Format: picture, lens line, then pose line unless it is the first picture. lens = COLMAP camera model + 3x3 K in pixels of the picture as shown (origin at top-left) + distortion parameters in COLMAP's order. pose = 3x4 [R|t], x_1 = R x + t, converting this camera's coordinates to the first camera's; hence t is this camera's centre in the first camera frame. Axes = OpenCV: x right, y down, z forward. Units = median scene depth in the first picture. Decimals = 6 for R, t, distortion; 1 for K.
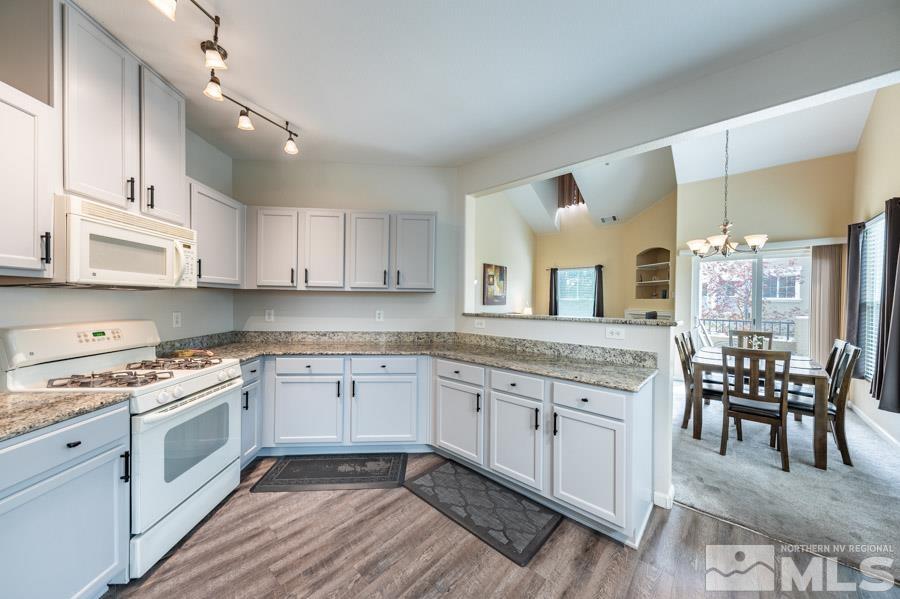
lens RADIAL K [[312.8, 0, 448.8], [0, 312.8, 303.5], [0, 0, 1]] dist [0.007447, -0.000057]
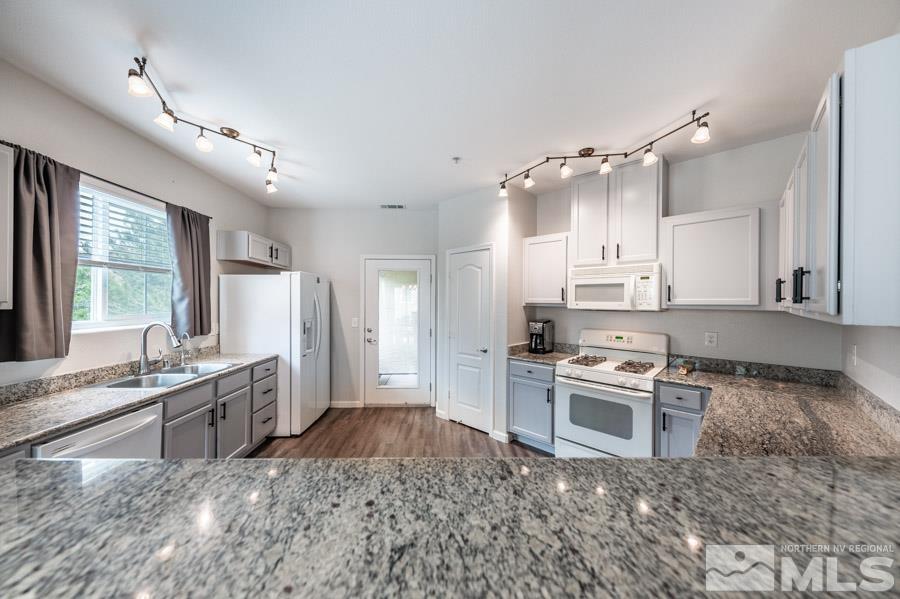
lens RADIAL K [[312.8, 0, 448.8], [0, 312.8, 303.5], [0, 0, 1]] dist [0.007447, -0.000057]
pose [[-0.724946, -0.010258, -0.688729, 0.559078], [-0.022739, 0.999701, 0.009045, -0.064422], [0.688430, 0.022218, -0.724962, 1.241355]]
